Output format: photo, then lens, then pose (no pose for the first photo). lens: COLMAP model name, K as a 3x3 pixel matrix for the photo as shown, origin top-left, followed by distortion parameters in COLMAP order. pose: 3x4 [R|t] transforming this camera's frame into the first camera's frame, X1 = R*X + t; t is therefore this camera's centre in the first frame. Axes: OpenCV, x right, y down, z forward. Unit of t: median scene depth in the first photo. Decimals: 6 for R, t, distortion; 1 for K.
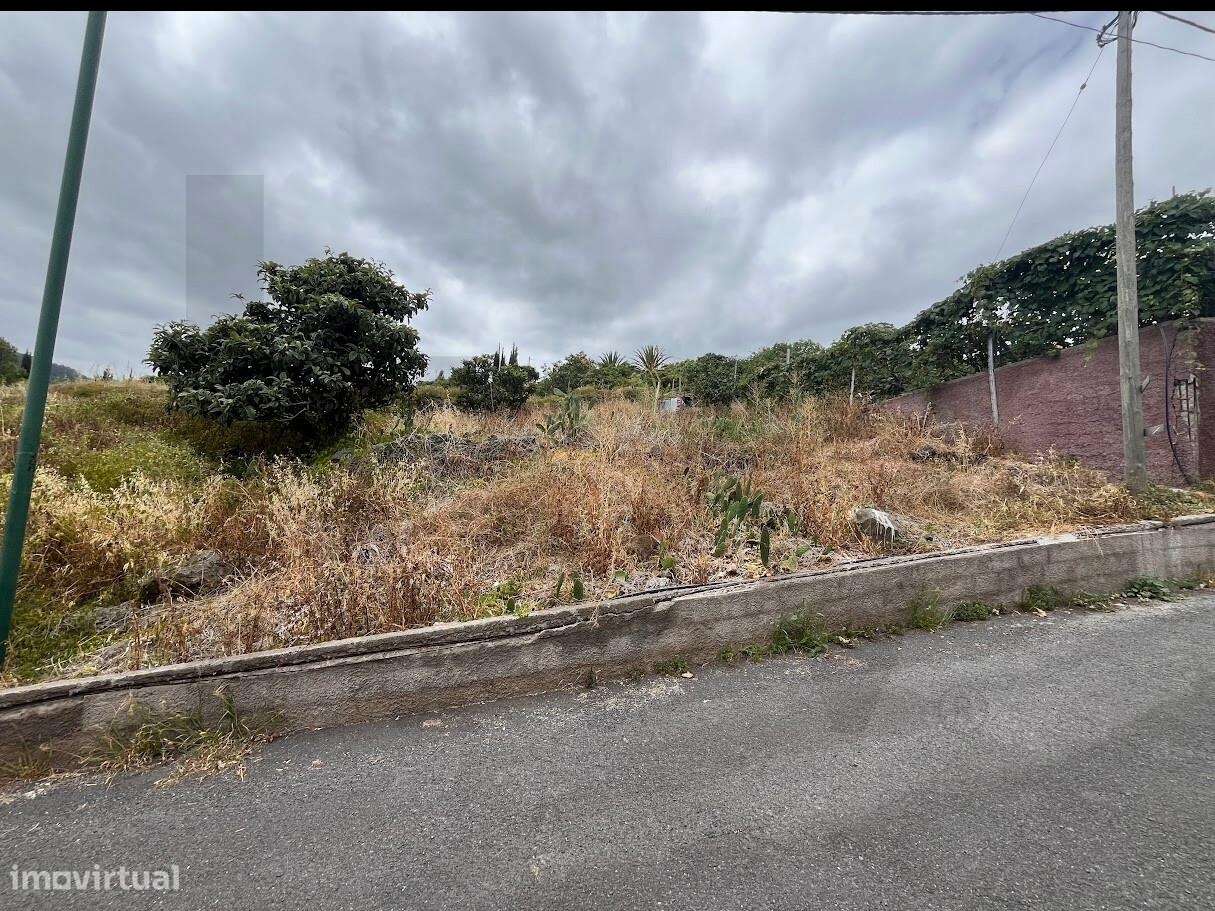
lens RADIAL K [[492.9, 0, 607.5], [0, 492.9, 455.5], [0, 0, 1]] dist [-0.001626, 0.000122]
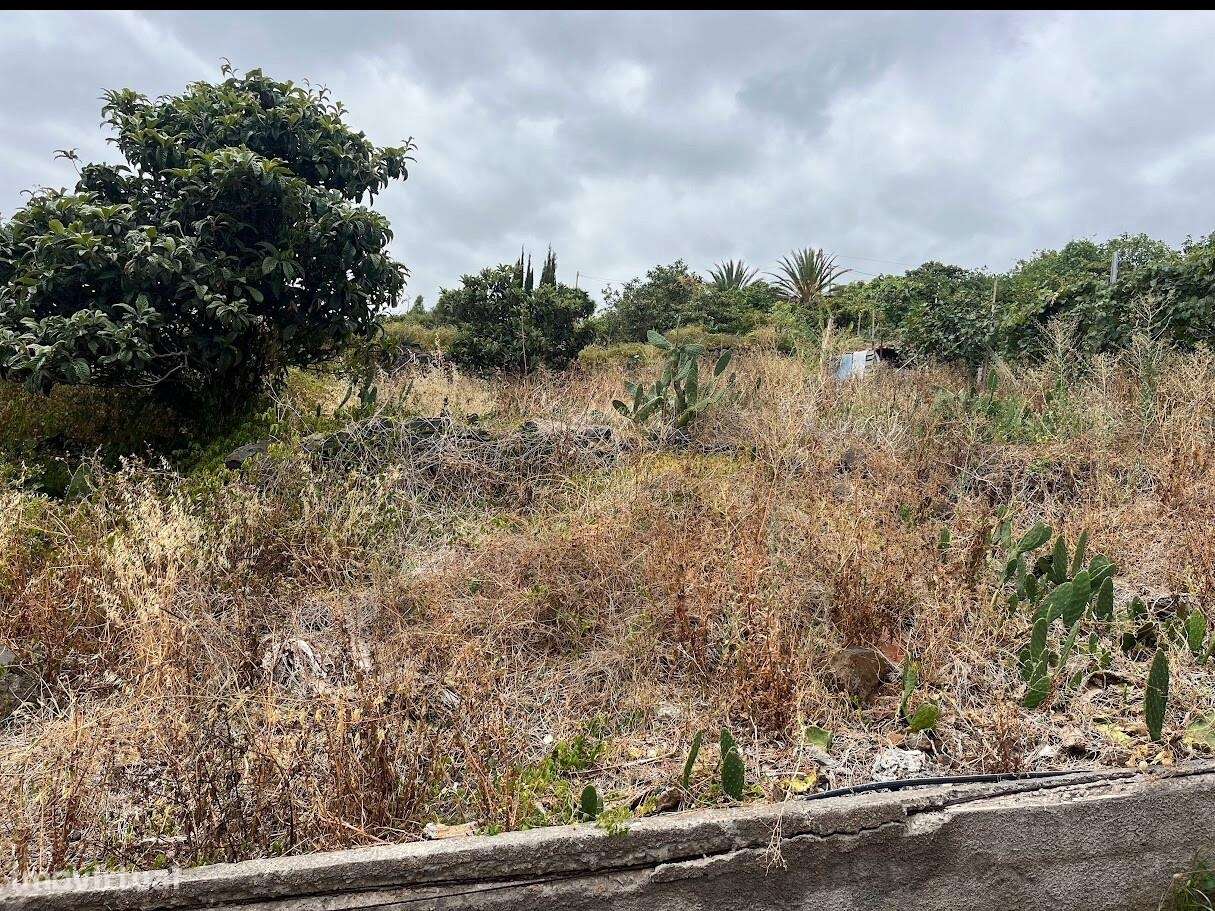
lens RADIAL K [[912.5, 0, 607.5], [0, 912.5, 455.5], [0, 0, 1]] dist [0.061984, -0.065658]
pose [[0.992944, 0.023209, -0.116294, -0.054200], [-0.023167, 0.999730, 0.001713, -0.013373], [0.116303, 0.000993, 0.993213, 0.091874]]
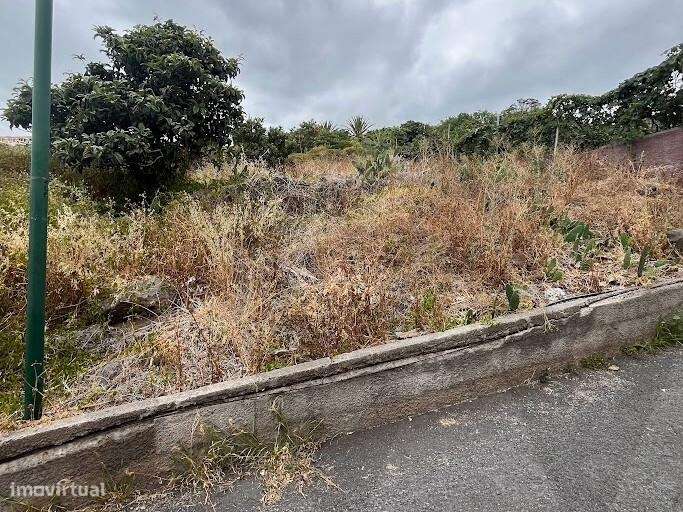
lens RADIAL K [[367.5, 0, 335.9], [0, 367.5, 235.9], [0, 0, 1]] dist [0.001404, 0.000015]
pose [[0.997395, -0.019600, 0.069422, -0.351411], [0.013273, 0.995813, 0.090449, 0.026165], [-0.070904, -0.089292, 0.993479, 0.125626]]
